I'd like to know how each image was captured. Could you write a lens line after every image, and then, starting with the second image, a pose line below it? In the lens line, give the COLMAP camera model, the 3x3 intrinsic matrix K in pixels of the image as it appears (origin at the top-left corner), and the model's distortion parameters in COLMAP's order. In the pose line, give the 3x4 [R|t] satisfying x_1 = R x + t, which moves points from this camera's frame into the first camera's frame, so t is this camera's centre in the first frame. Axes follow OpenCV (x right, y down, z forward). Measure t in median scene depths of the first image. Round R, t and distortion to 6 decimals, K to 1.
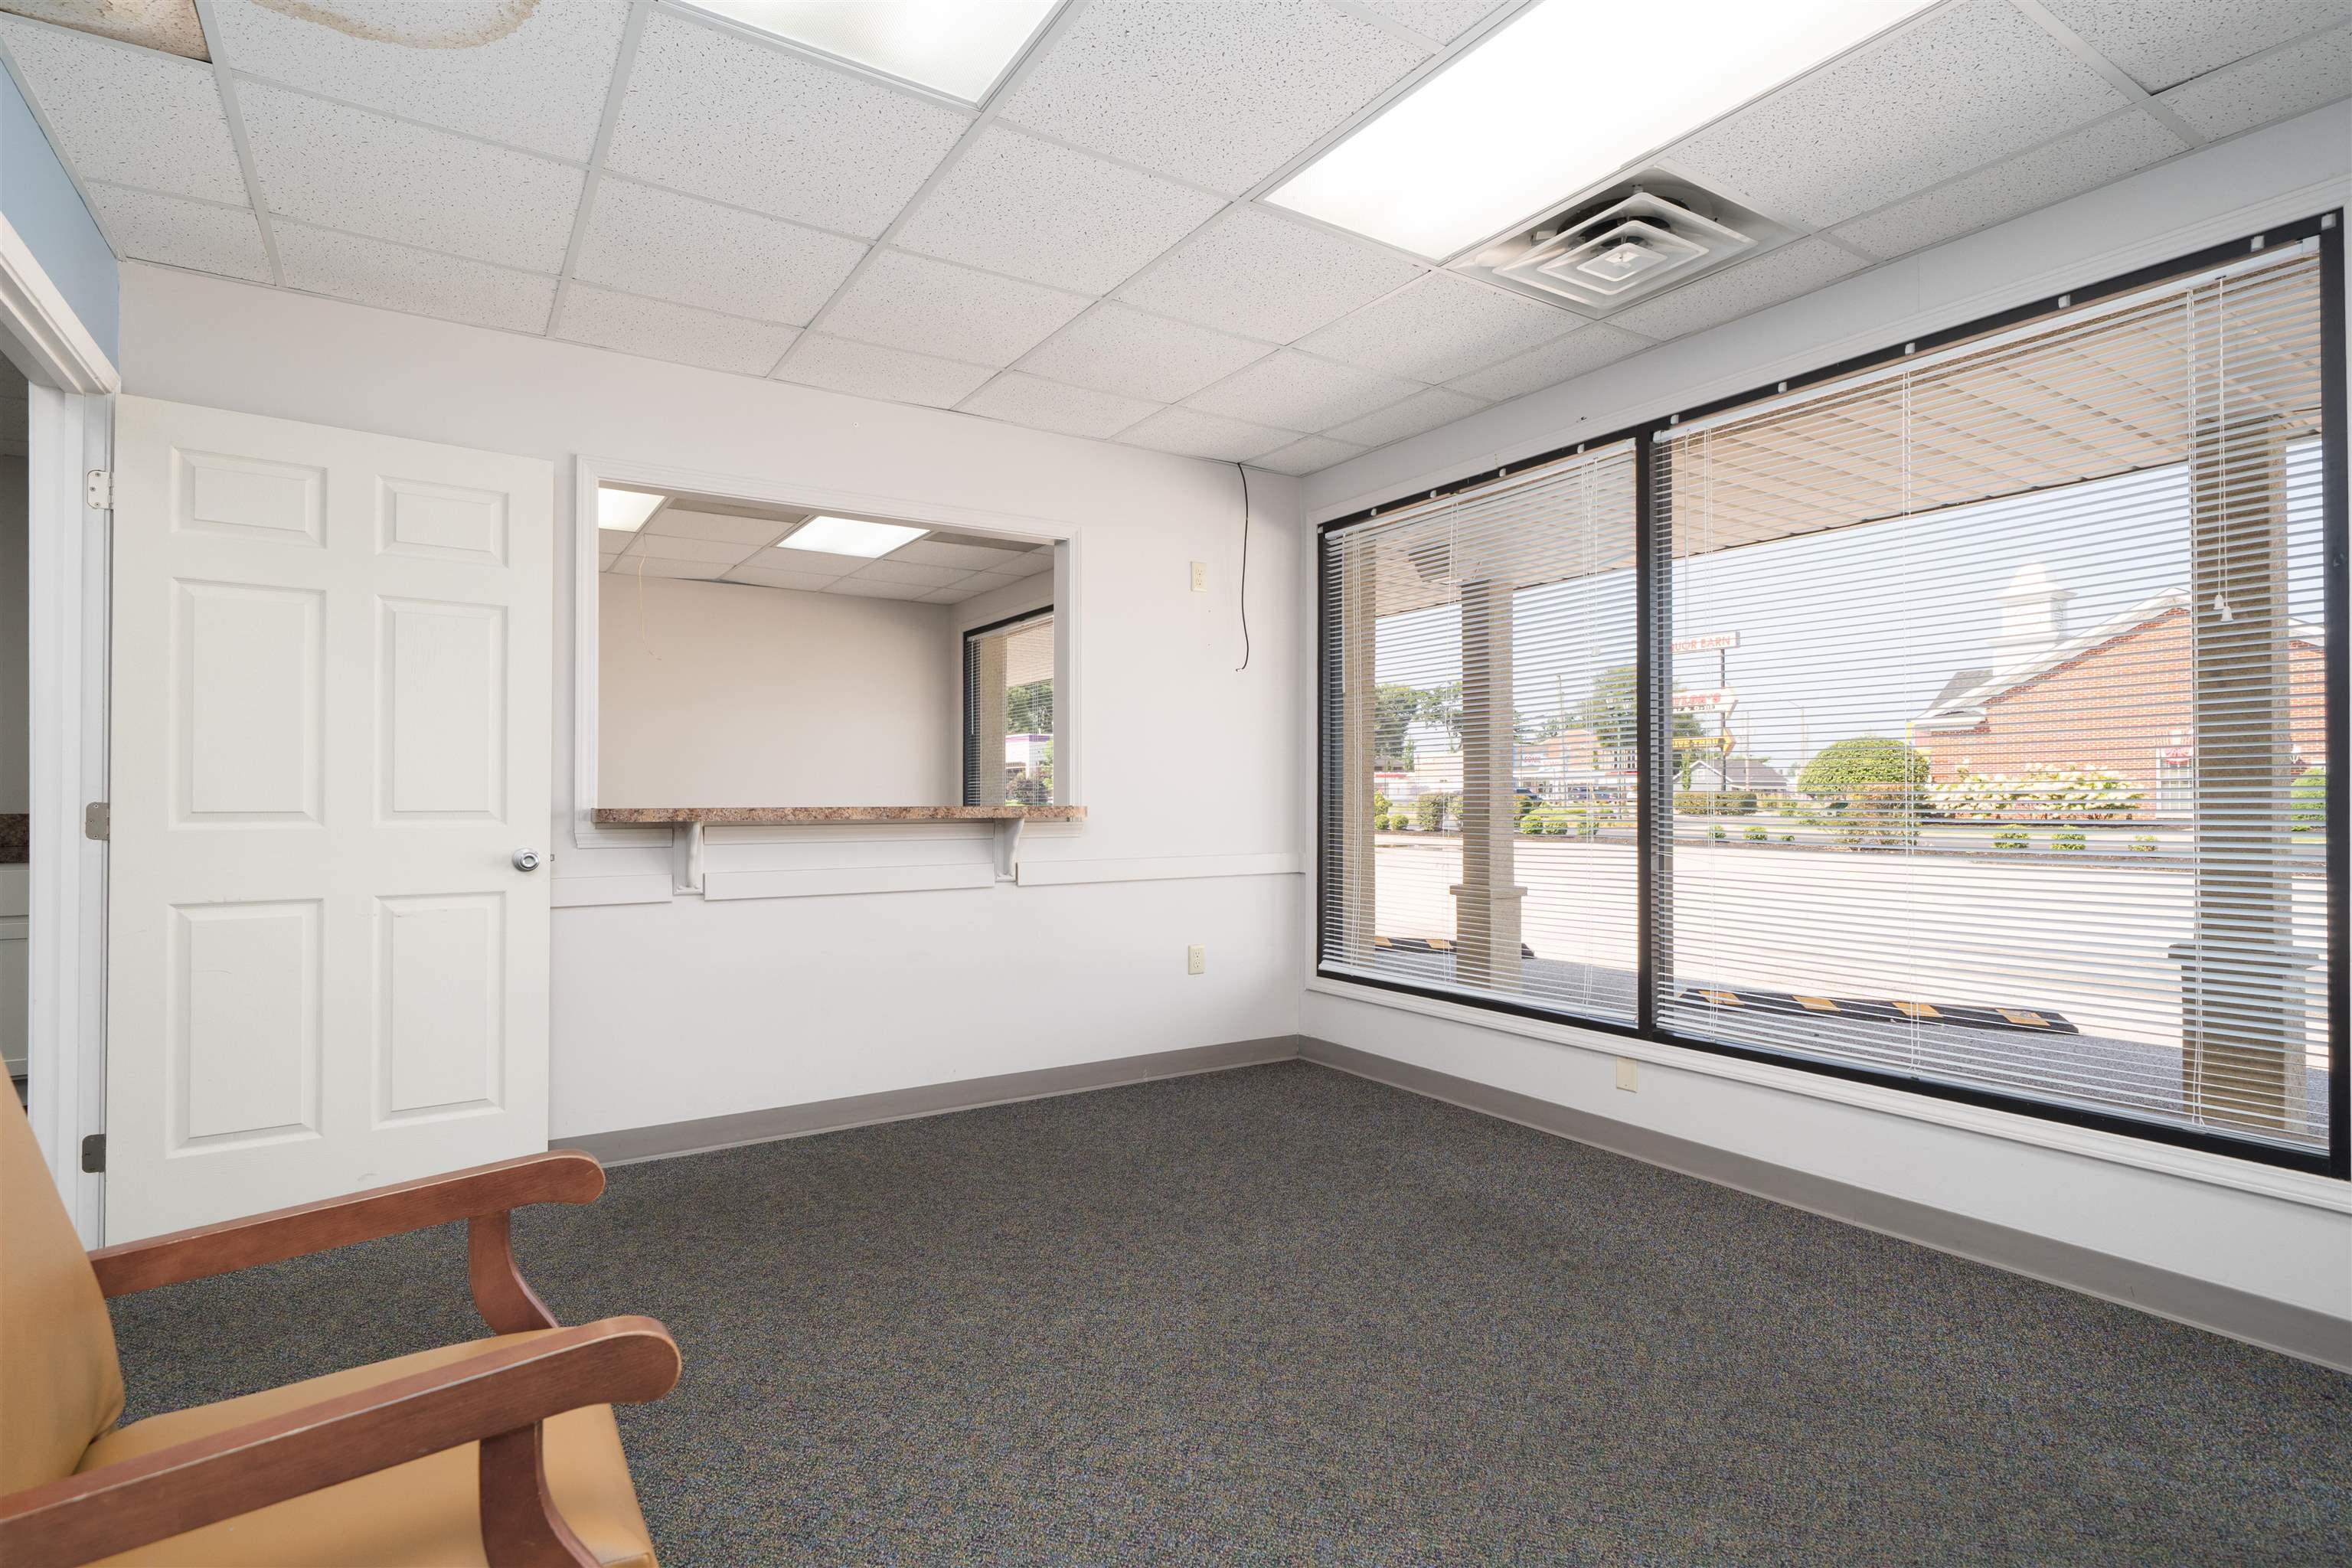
lens RADIAL K [[1152.9, 0, 1184.7], [0, 1152.9, 786.5], [0, 0, 1]] dist [0.005843, 0.000511]
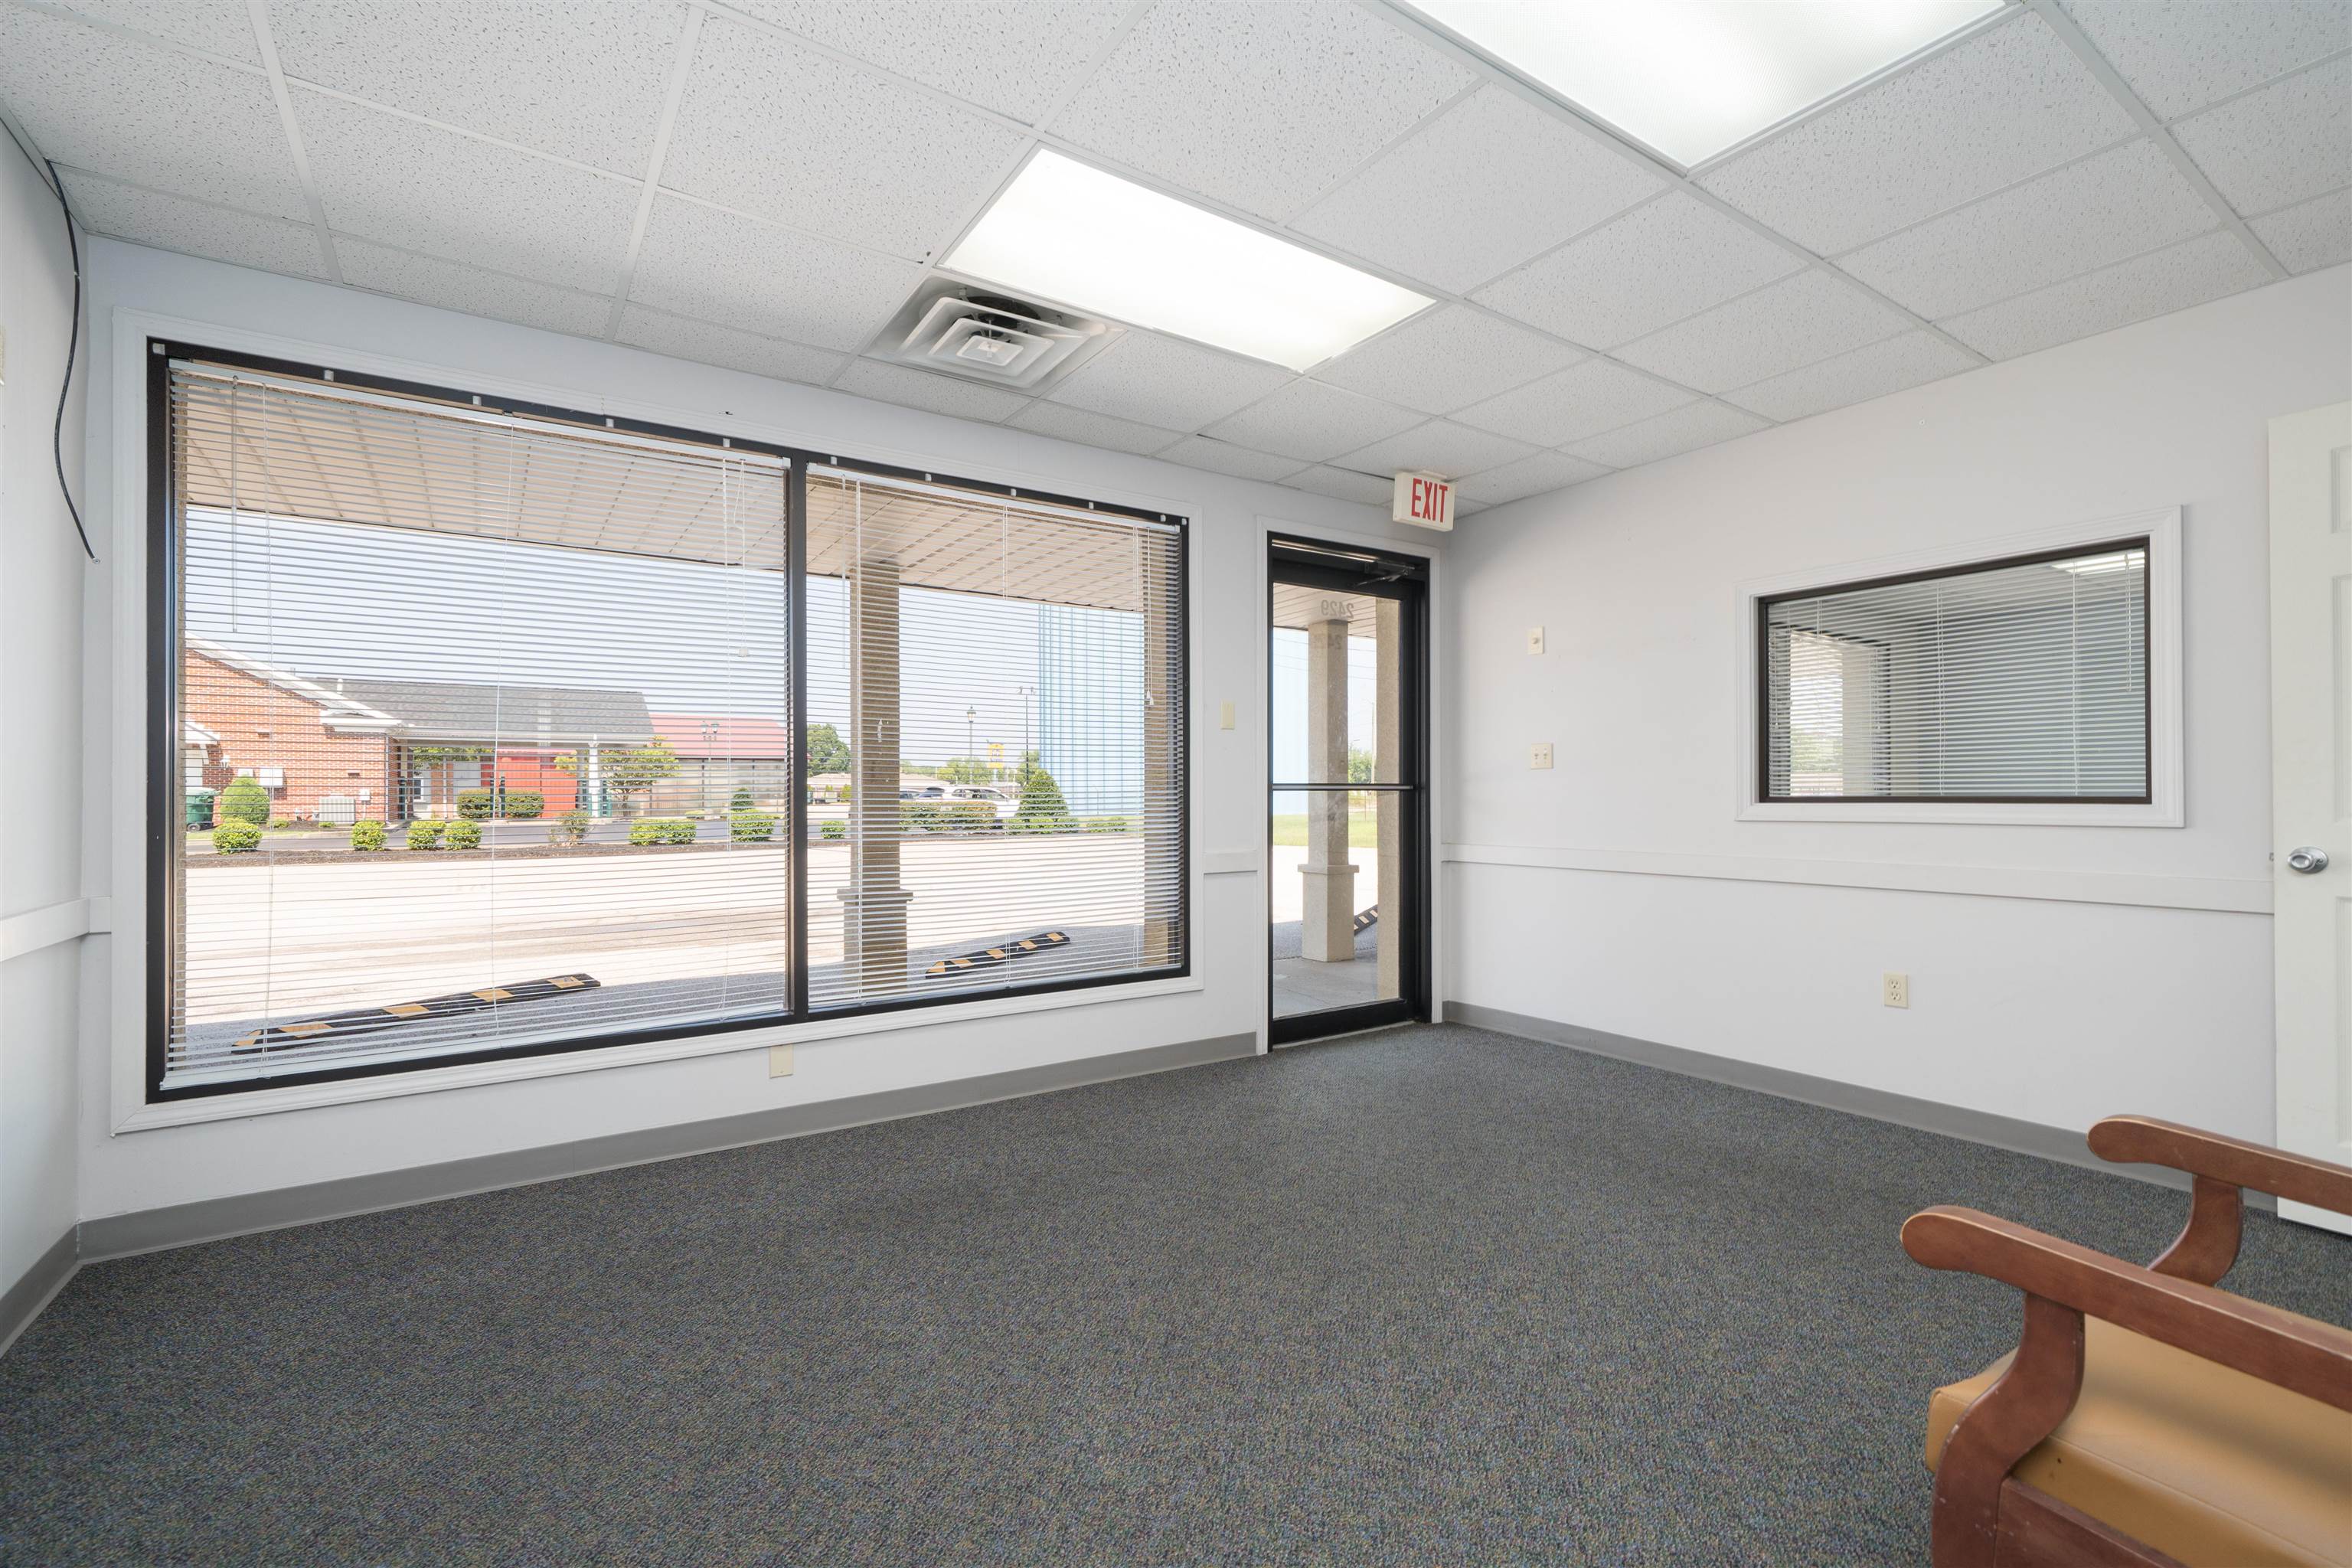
lens RADIAL K [[988.2, 0, 1179.7], [0, 988.2, 784.9], [0, 0, 1]] dist [0.000838, 0.000275]
pose [[0.014278, 0.010356, 0.999844, -0.548118], [-0.005303, 0.999933, -0.010281, 0.006025], [-0.999884, -0.005155, 0.014332, 0.670979]]
